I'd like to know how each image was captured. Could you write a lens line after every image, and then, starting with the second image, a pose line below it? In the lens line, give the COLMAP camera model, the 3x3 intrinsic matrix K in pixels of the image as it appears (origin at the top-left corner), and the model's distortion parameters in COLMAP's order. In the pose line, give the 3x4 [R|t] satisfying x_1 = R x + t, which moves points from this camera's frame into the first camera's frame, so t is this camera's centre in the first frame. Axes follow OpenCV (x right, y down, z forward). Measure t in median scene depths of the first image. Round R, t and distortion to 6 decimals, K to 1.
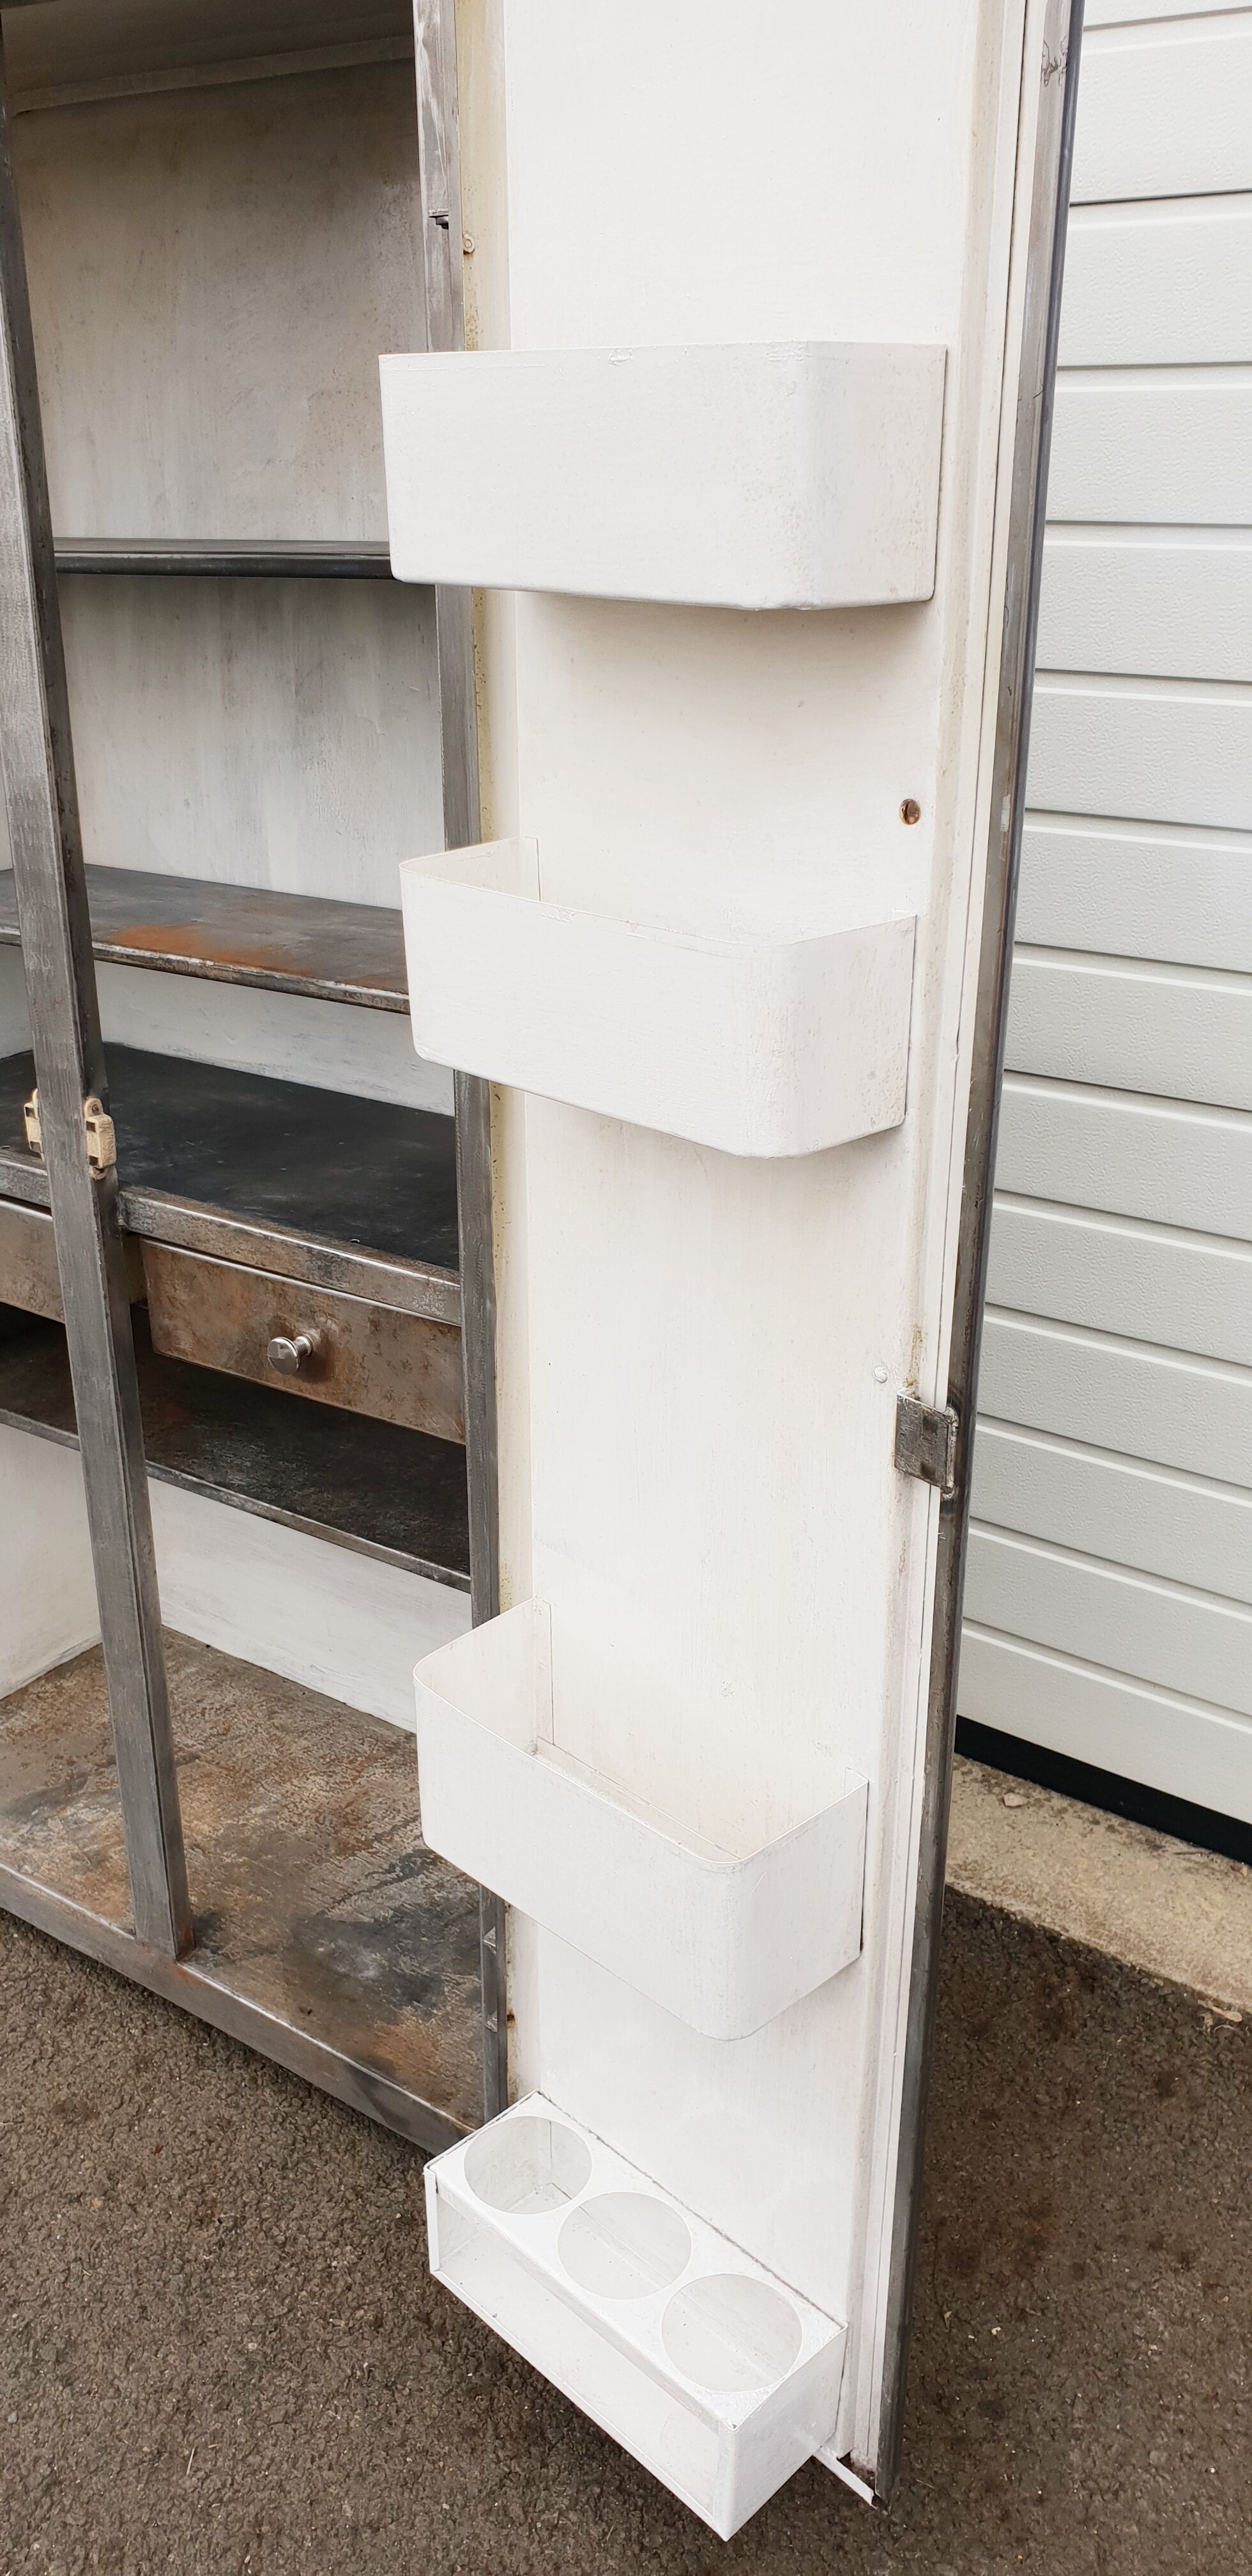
lens RADIAL K [[2051.9, 0, 642.1], [0, 2051.9, 1288.2], [0, 0, 1]] dist [0.002033, 0.023633]
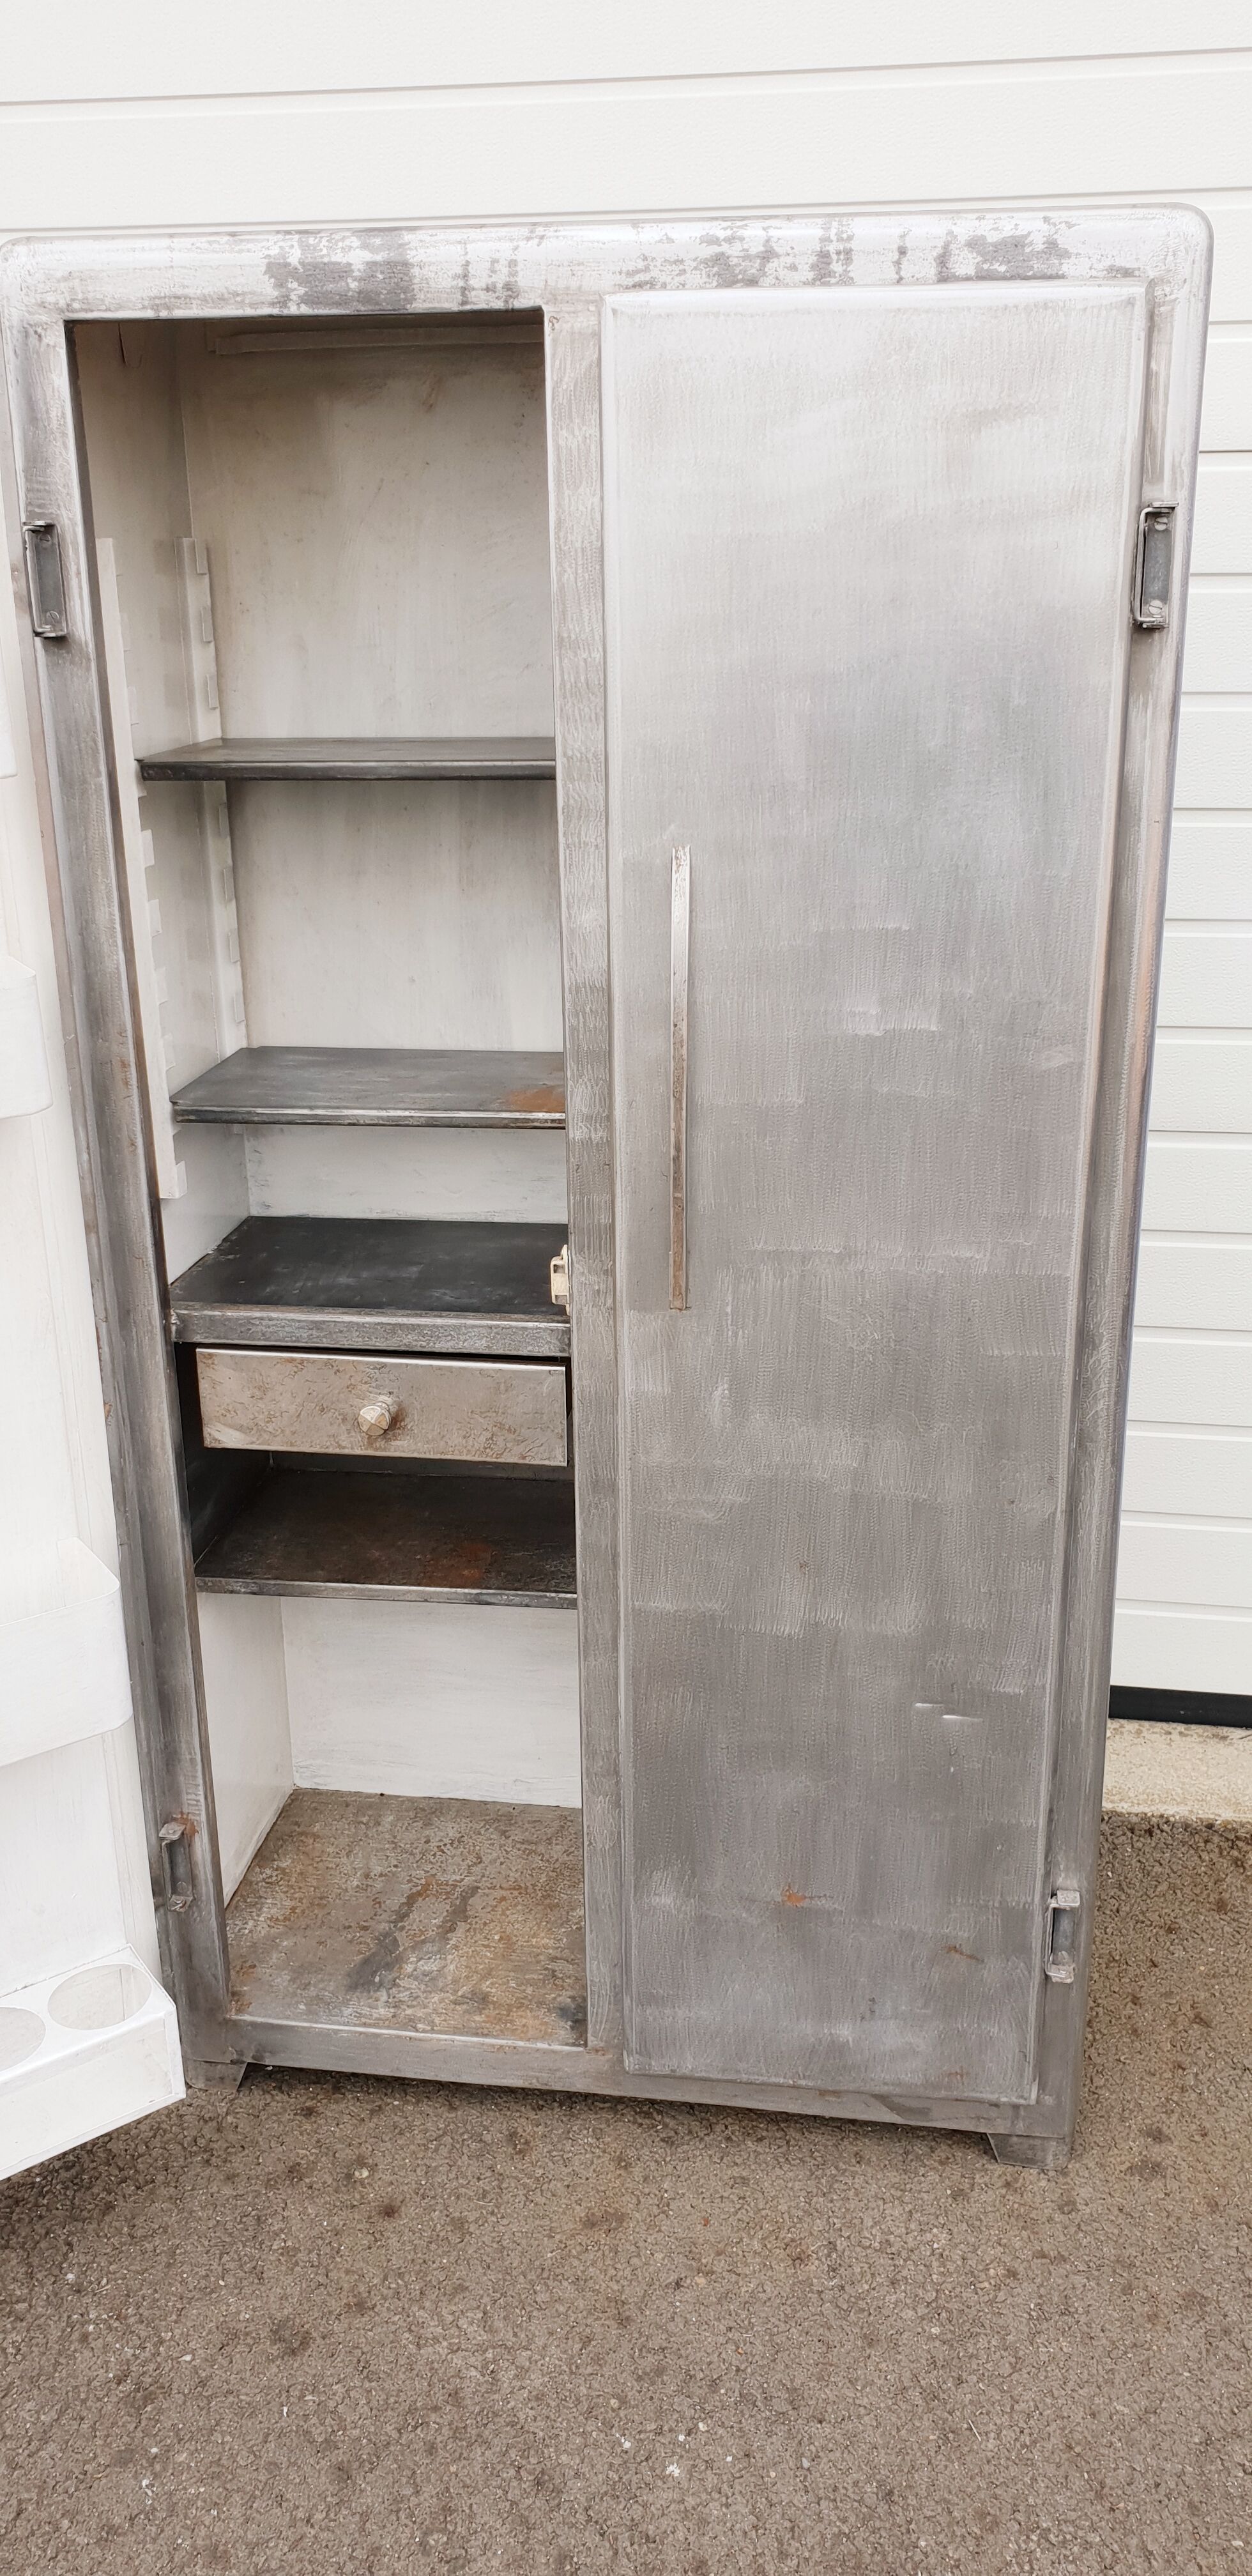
lens RADIAL K [[2051.9, 0, 662.0], [0, 2051.9, 1243.1], [0, 0, 1]] dist [0.002033, 0.023633]
pose [[0.893132, -0.149418, 0.424253, -0.671928], [0.179309, 0.983299, -0.031170, -0.052531], [-0.412510, 0.103912, 0.905007, -0.005649]]
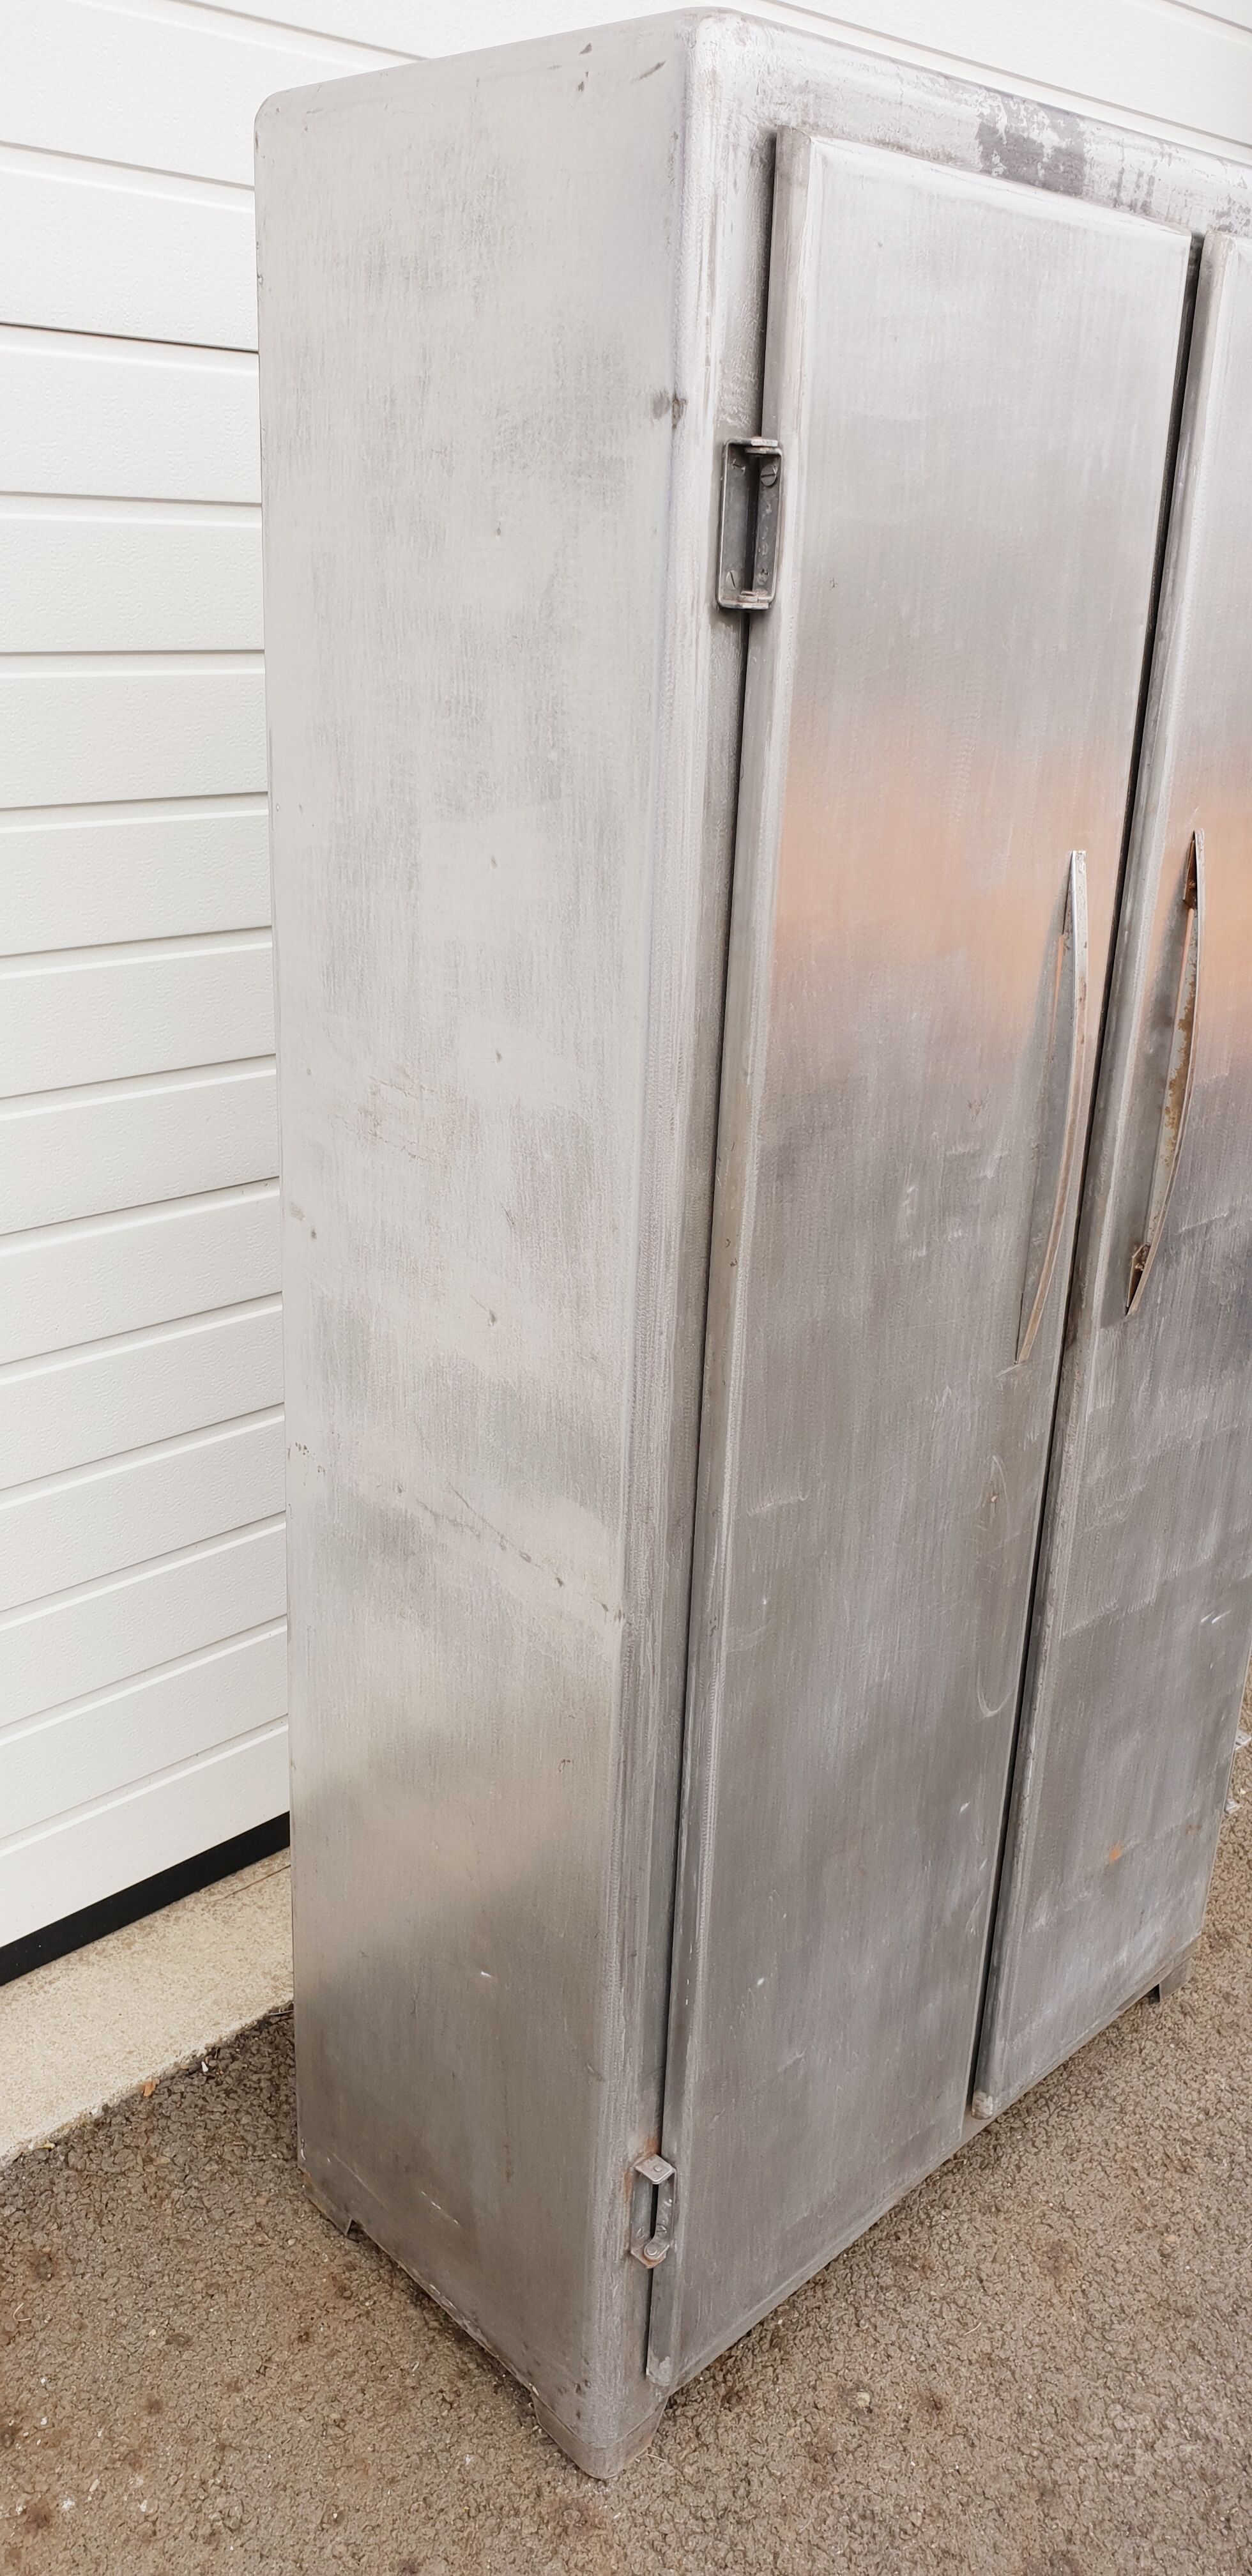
lens RADIAL K [[2051.9, 0, 675.8], [0, 2051.9, 1251.3], [0, 0, 1]] dist [0.002033, 0.023633]
pose [[0.164450, -0.329490, 0.929727, -1.174365], [0.325383, 0.907921, 0.264208, -0.406450], [-0.931172, 0.259068, 0.256519, 0.856772]]
